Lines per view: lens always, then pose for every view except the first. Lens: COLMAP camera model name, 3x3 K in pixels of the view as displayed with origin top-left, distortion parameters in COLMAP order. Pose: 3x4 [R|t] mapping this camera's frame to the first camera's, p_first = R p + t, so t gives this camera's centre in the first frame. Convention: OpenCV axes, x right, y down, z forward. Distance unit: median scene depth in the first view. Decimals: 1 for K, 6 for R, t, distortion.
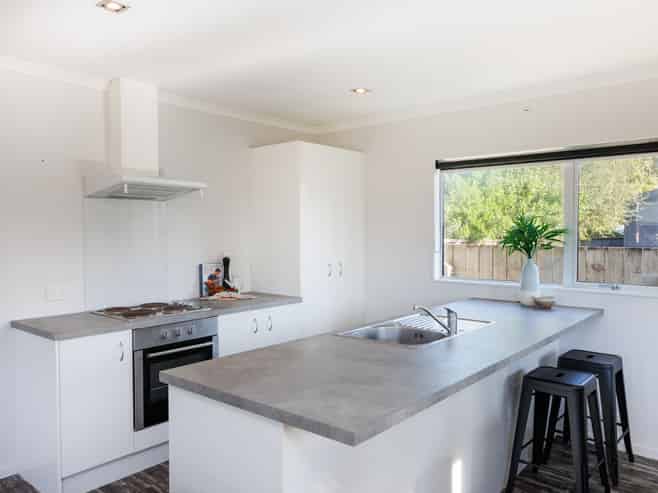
lens RADIAL K [[527.1, 0, 329.0], [0, 527.1, 246.5], [0, 0, 1]] dist [0.004927, 0.000962]
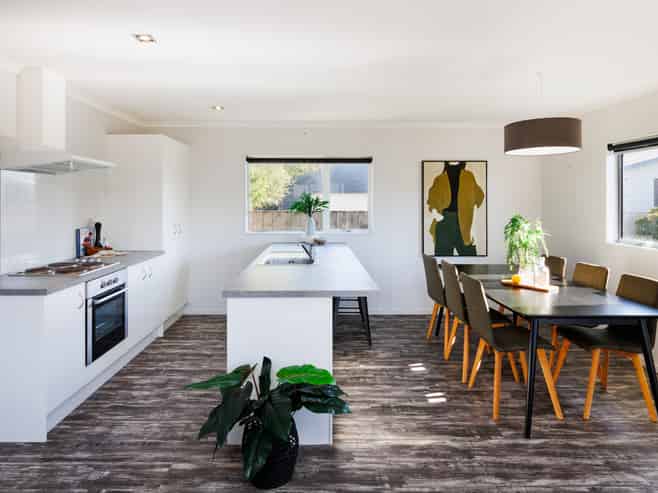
lens RADIAL K [[397.0, 0, 317.5], [0, 397.0, 208.0], [0, 0, 1]] dist [-0.000142, 0.000095]
pose [[0.766687, -0.006752, 0.641986, -0.403174], [0.015744, 0.999842, -0.008286, 0.002092], [-0.641828, 0.016460, 0.766672, -0.032112]]
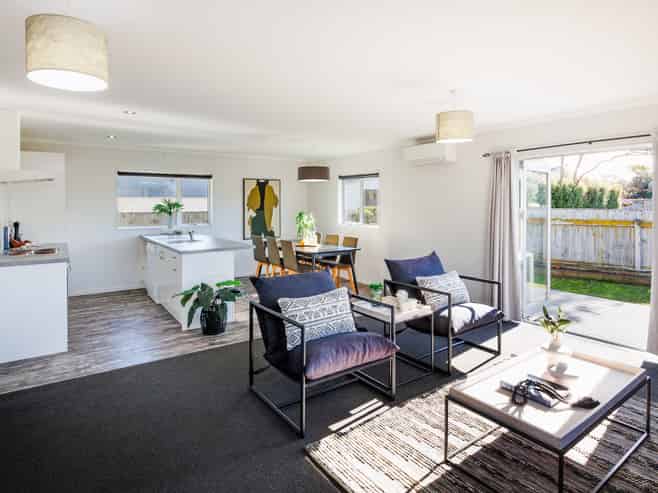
lens RADIAL K [[366.1, 0, 329.0], [0, 366.1, 246.5], [0, 0, 1]] dist [0.001307, 0.000534]
pose [[0.263047, -0.109182, 0.958585, -1.016094], [0.030245, 0.994021, 0.104919, 0.006162], [-0.964309, 0.001394, 0.264777, -0.179423]]
